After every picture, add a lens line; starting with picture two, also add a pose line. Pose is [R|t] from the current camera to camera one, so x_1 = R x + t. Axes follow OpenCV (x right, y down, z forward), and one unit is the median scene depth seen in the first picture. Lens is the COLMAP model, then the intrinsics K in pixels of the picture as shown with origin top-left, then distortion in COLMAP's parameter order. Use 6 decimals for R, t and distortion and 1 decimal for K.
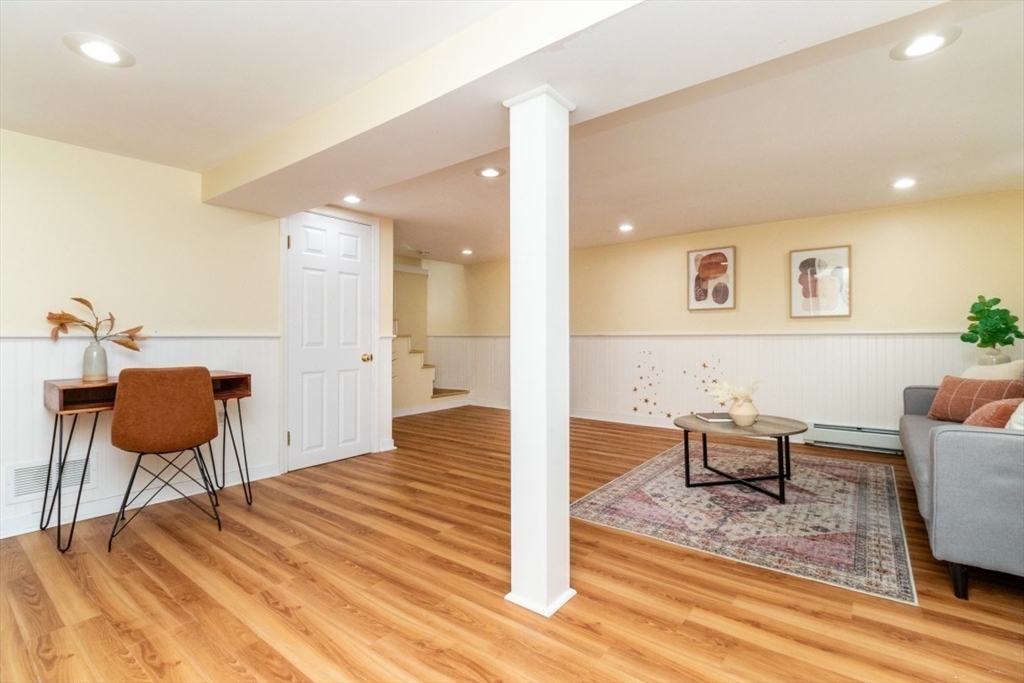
lens RADIAL K [[472.6, 0, 512.5], [0, 472.6, 337.4], [0, 0, 1]] dist [0.000287, -0.004353]
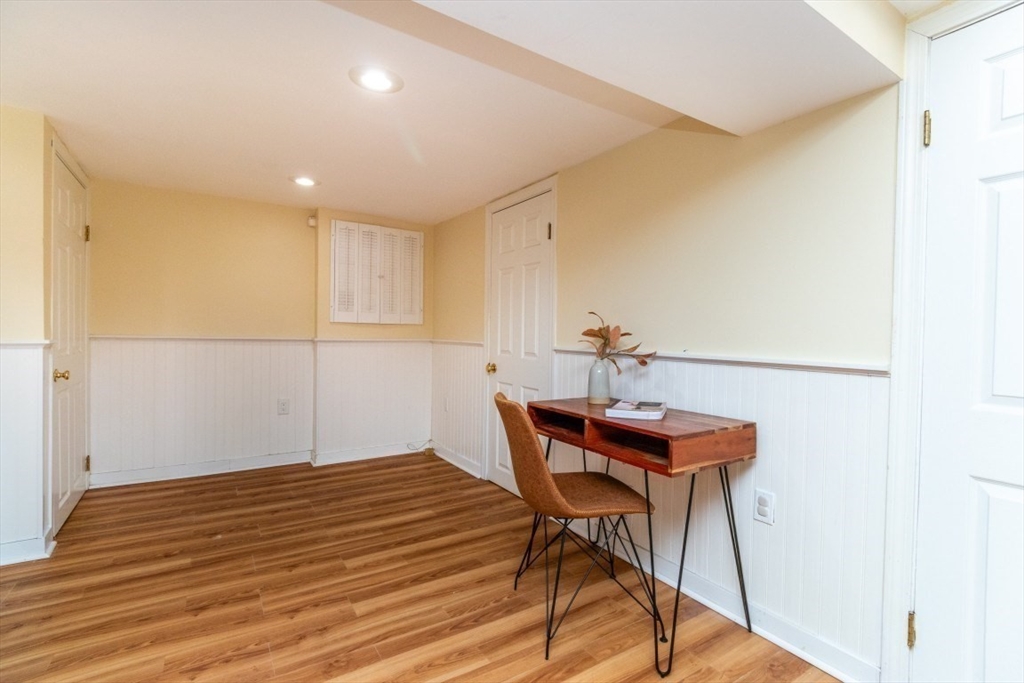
lens RADIAL K [[472.6, 0, 512.5], [0, 472.6, 337.4], [0, 0, 1]] dist [0.000287, -0.004353]
pose [[-0.336313, 0.006845, -0.941725, 0.004633], [-0.015636, 0.999795, 0.012851, -0.034335], [0.941621, 0.019047, -0.336137, 0.949876]]
